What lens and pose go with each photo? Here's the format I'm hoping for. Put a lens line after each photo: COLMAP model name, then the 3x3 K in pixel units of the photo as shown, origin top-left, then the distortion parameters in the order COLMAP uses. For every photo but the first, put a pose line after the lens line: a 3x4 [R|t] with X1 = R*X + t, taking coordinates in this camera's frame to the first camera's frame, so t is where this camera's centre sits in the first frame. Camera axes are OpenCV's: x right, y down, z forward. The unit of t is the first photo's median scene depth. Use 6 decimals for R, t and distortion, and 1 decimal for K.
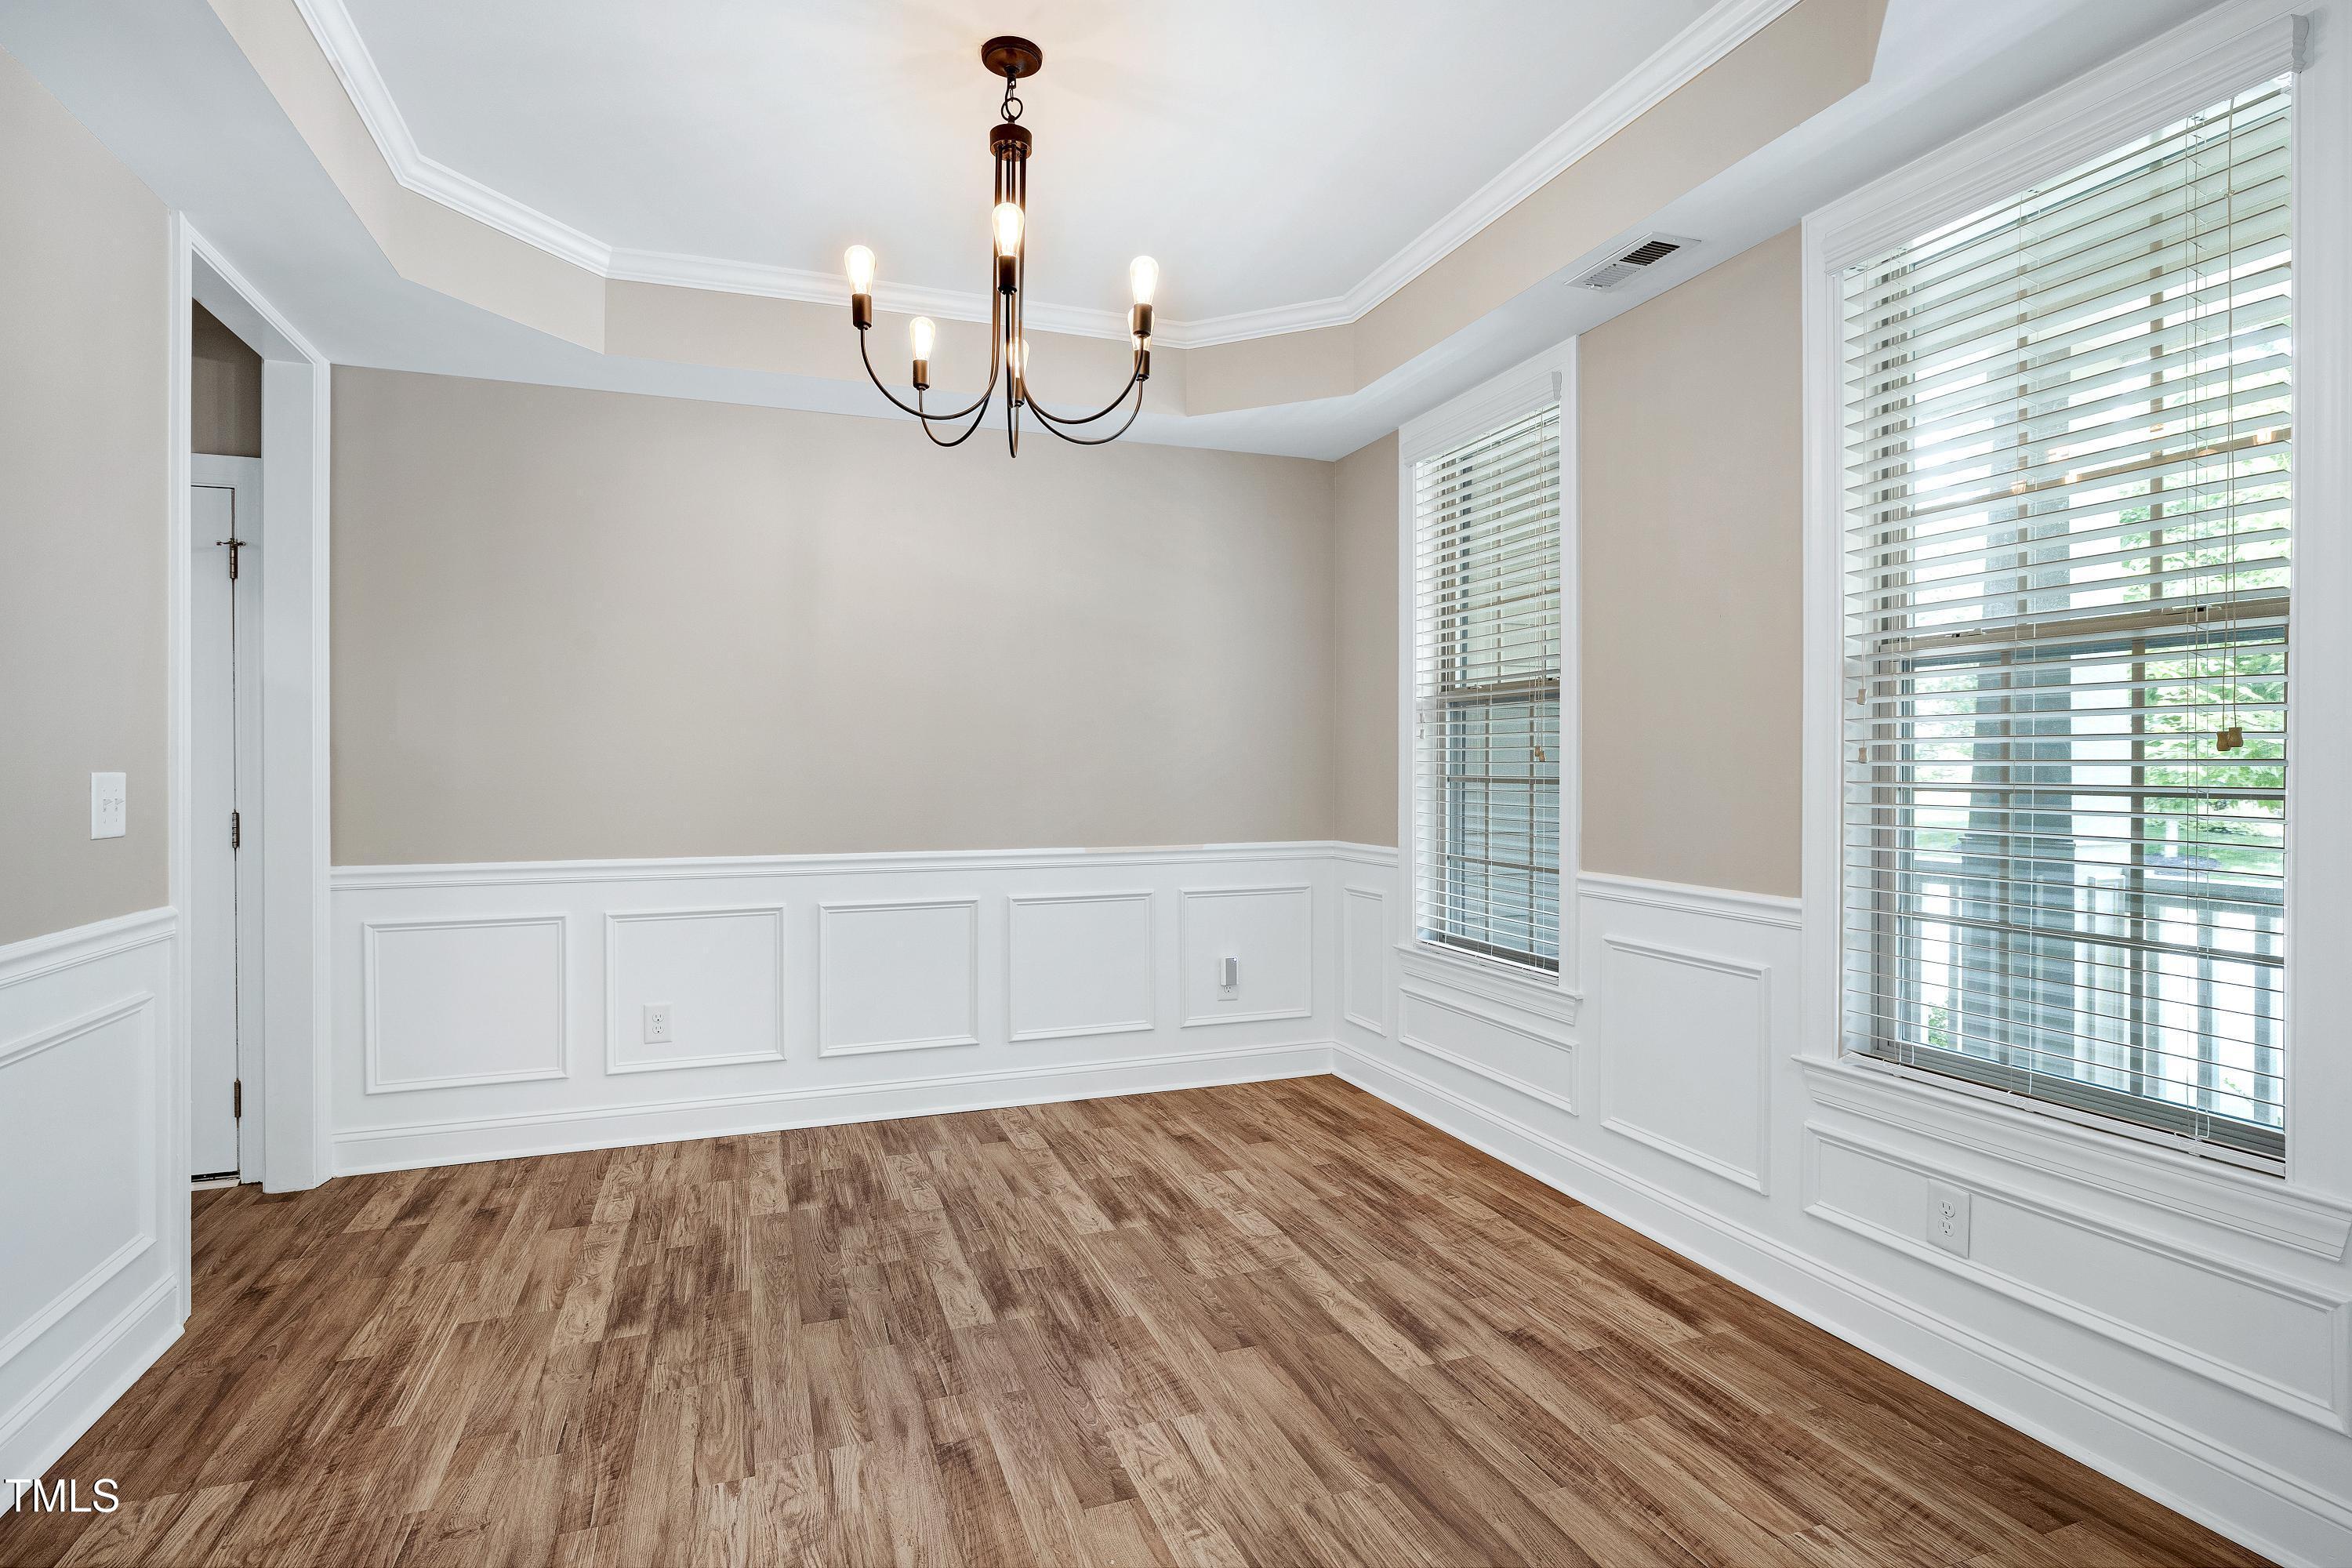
lens RADIAL K [[1212.6, 0, 1178.9], [0, 1212.6, 769.2], [0, 0, 1]] dist [0.001590, 0.000129]
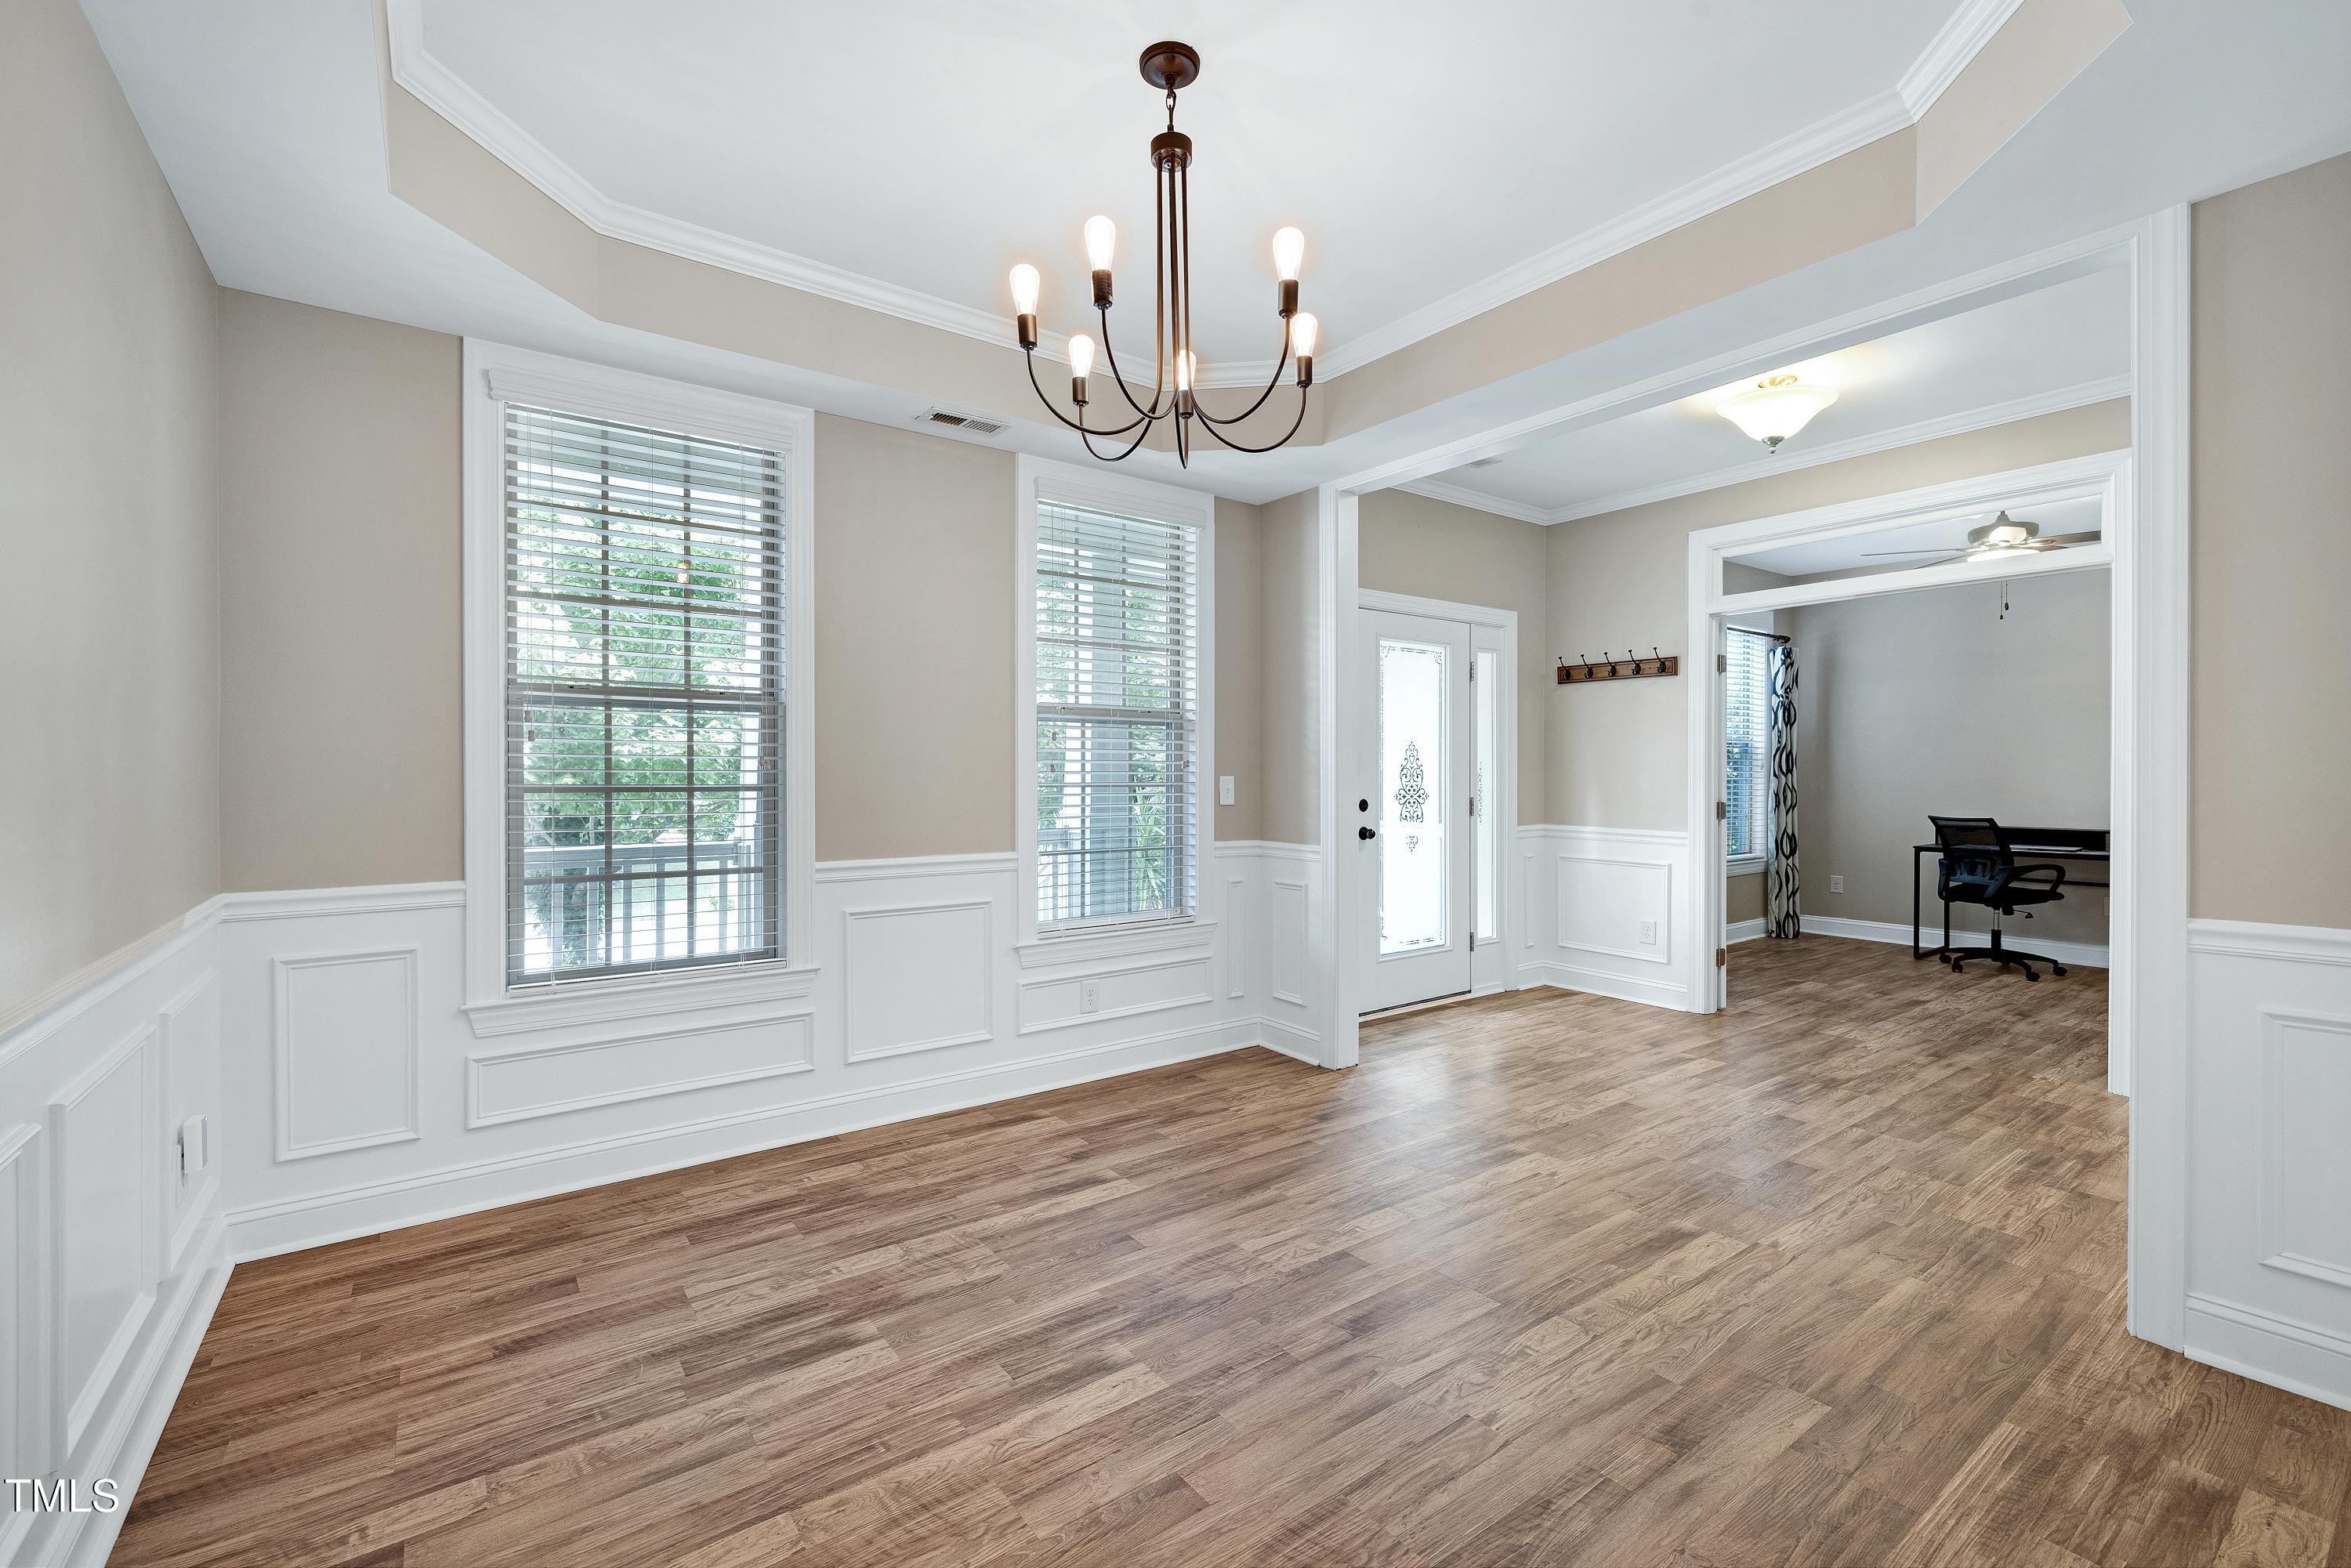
lens RADIAL K [[999.0, 0, 1184.9], [0, 999.0, 775.1], [0, 0, 1]] dist [-0.001302, -0.000470]
pose [[-0.294851, 0.000560, 0.955543, -0.824517], [0.005619, 0.999984, 0.001147, -0.001695], [-0.955527, 0.005708, -0.294849, 1.089776]]
